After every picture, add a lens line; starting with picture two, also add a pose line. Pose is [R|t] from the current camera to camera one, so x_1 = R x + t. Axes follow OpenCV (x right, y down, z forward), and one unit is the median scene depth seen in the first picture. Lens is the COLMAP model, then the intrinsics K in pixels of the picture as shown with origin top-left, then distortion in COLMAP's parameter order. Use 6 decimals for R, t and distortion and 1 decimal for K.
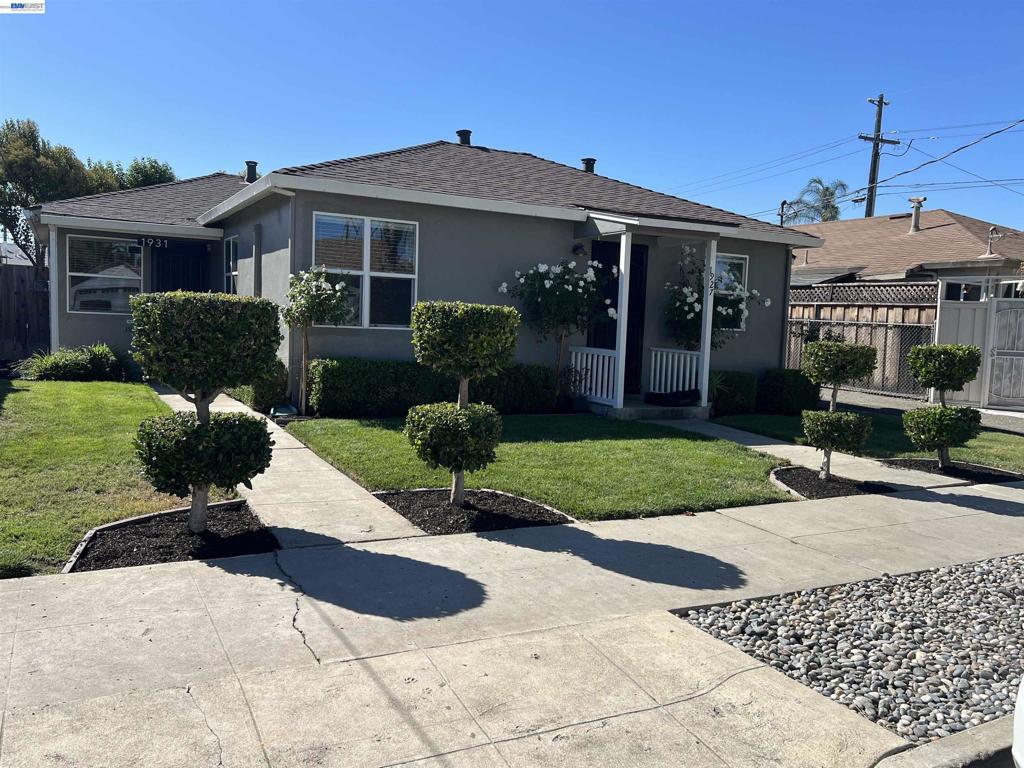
lens RADIAL K [[803.2, 0, 514.5], [0, 803.2, 395.2], [0, 0, 1]] dist [0.094905, -0.133350]
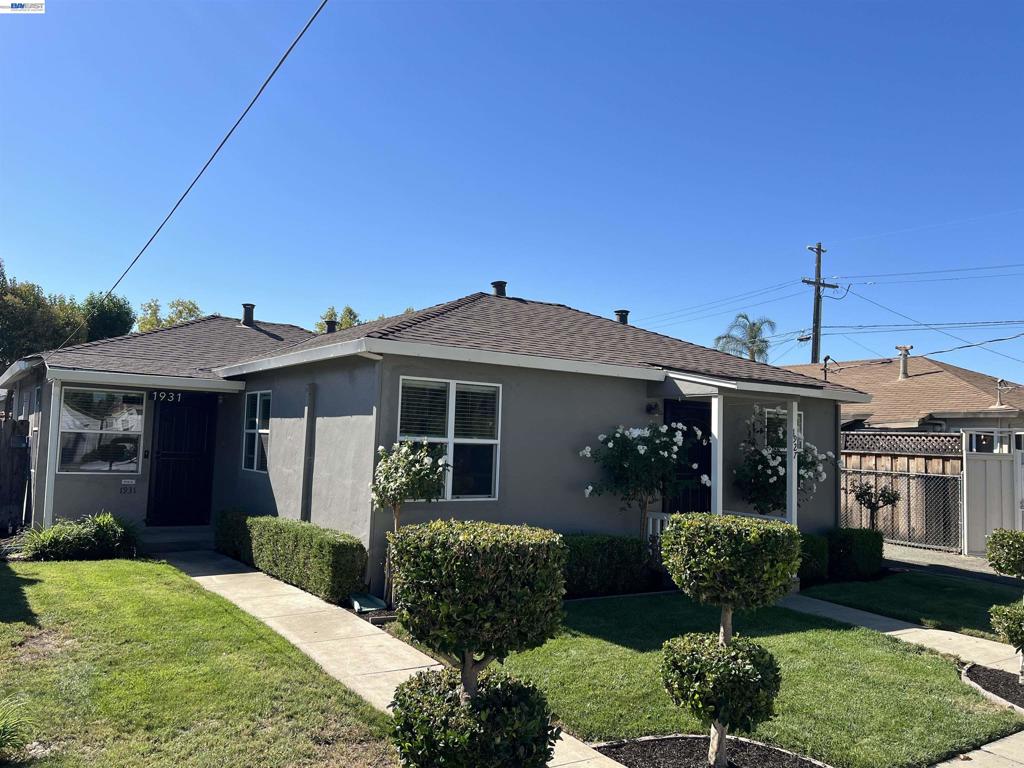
lens RADIAL K [[808.4, 0, 512.0], [0, 808.4, 384.0], [0, 0, 1]] dist [0.103664, -0.141204]
pose [[0.994815, 0.003723, 0.101635, -0.169766], [0.013012, 0.986458, -0.163497, -0.051789], [-0.100867, 0.163971, 0.981295, 0.068669]]
